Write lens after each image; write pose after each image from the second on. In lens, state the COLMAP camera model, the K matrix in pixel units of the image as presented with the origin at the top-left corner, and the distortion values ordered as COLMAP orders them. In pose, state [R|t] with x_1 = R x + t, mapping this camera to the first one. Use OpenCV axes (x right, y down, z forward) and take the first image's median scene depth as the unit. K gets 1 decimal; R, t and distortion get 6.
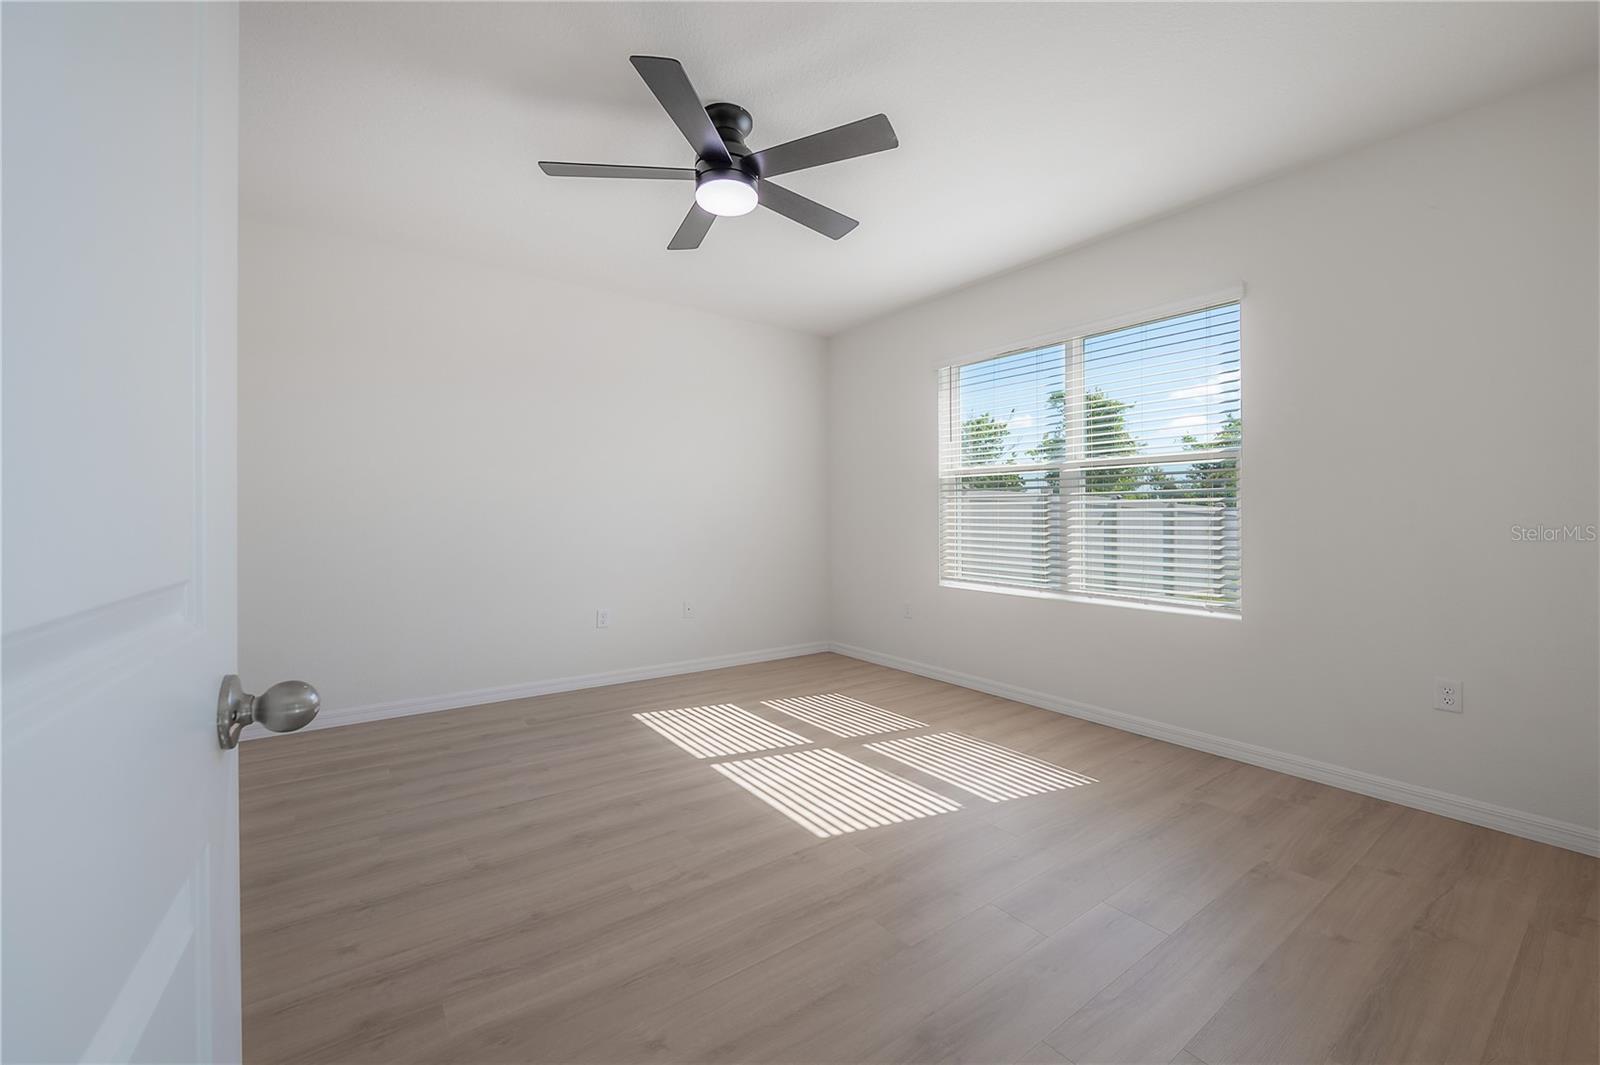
lens RADIAL K [[643.7, 0, 798.0], [0, 643.7, 528.0], [0, 0, 1]] dist [-0.002621, -0.000202]
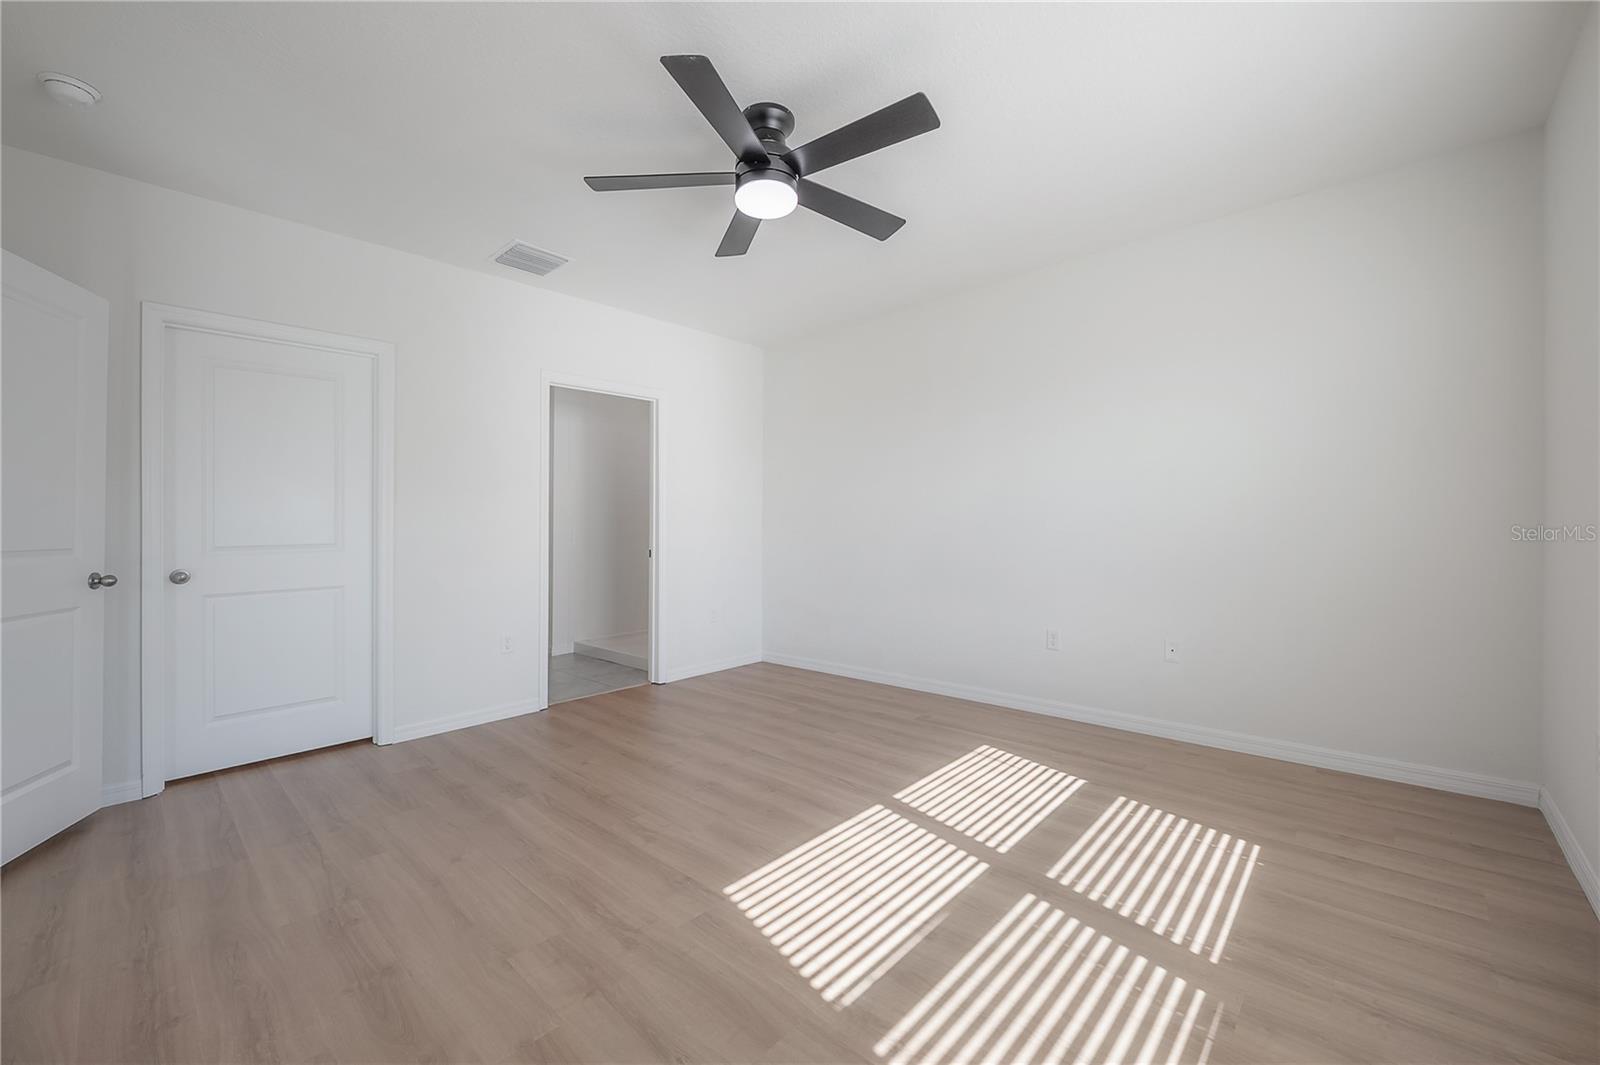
lens RADIAL K [[643.7, 0, 798.0], [0, 643.7, 528.0], [0, 0, 1]] dist [-0.002621, -0.000202]
pose [[0.189258, -0.006394, -0.981907, 0.650941], [-0.003654, 0.999967, -0.007216, -0.002705], [0.981921, 0.004954, 0.189228, 0.662021]]
